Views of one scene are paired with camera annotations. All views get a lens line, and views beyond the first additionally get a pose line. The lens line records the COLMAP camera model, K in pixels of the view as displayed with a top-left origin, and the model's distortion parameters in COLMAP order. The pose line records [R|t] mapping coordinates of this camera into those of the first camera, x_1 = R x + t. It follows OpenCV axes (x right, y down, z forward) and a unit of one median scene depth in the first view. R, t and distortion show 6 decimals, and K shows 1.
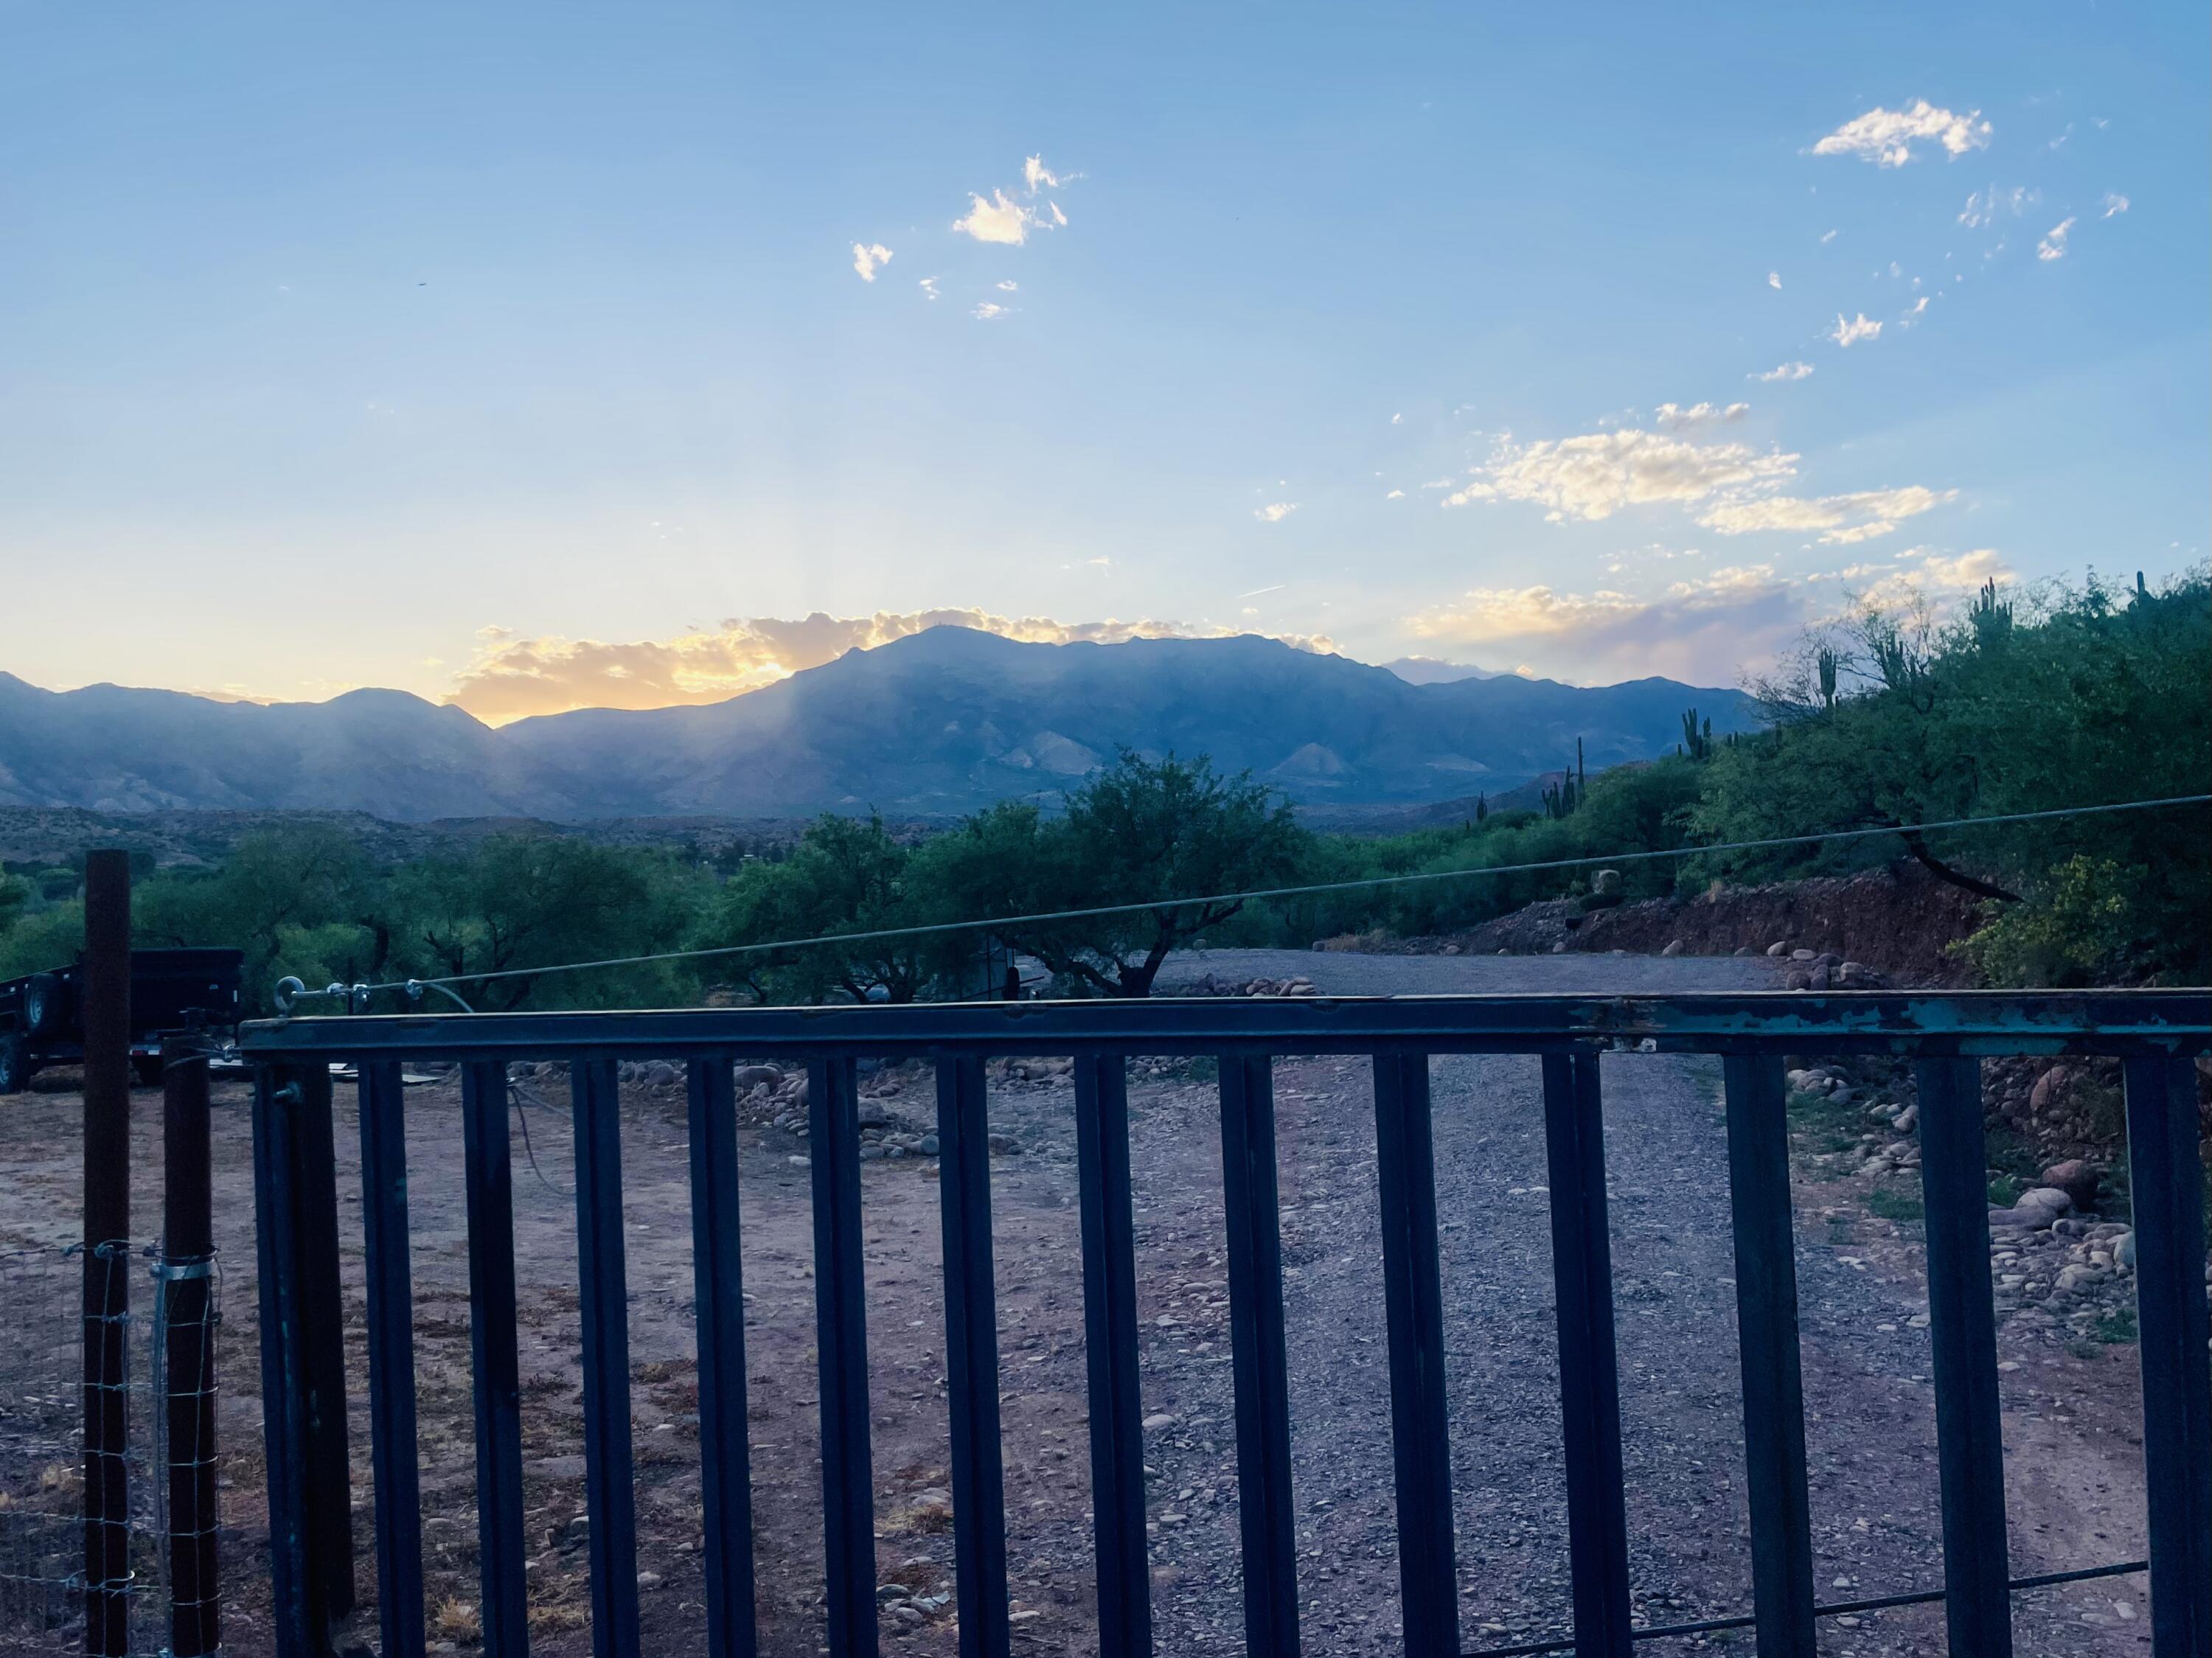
lens RADIAL K [[1653.5, 0, 1111.1], [0, 1653.5, 828.6], [0, 0, 1]] dist [-0.001738, -0.010991]
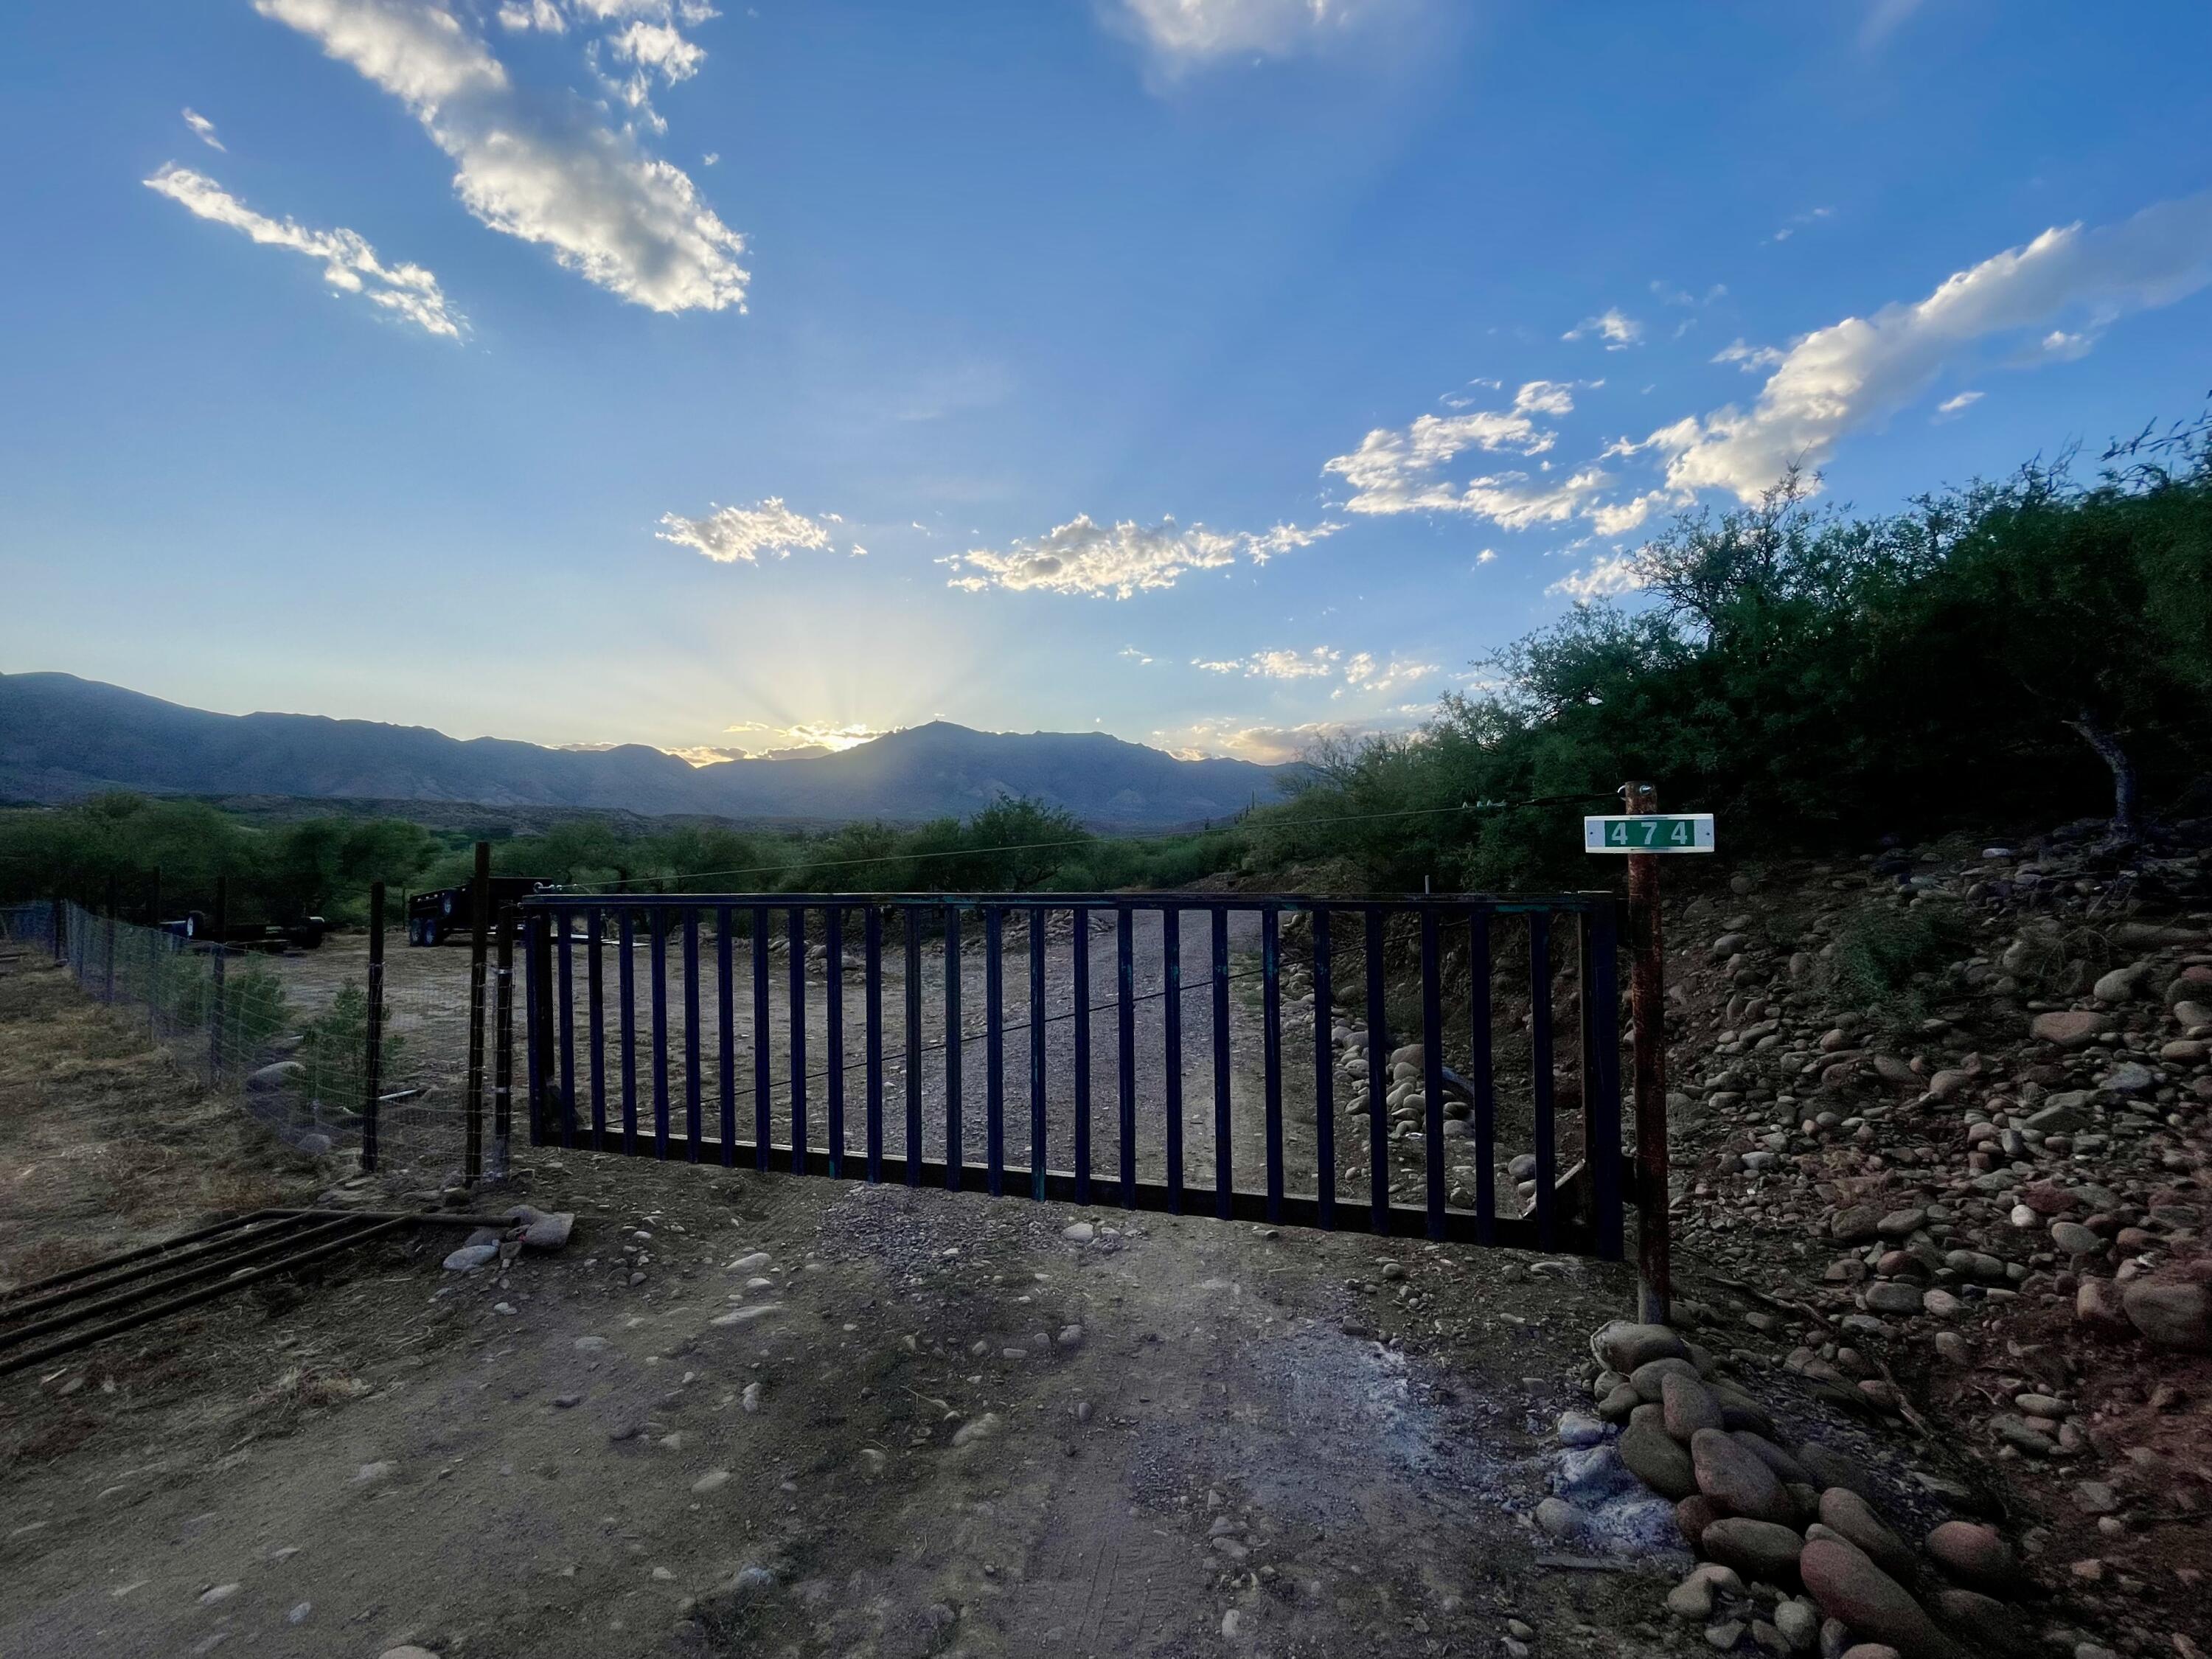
lens RADIAL K [[898.1, 0, 1096.6], [0, 898.1, 832.5], [0, 0, 1]] dist [-0.000576, 0.000044]
pose [[0.998345, 0.028740, 0.049803, 0.070984], [-0.028991, 0.999570, 0.004309, -0.007072], [-0.049658, -0.005746, 0.998750, -0.115164]]
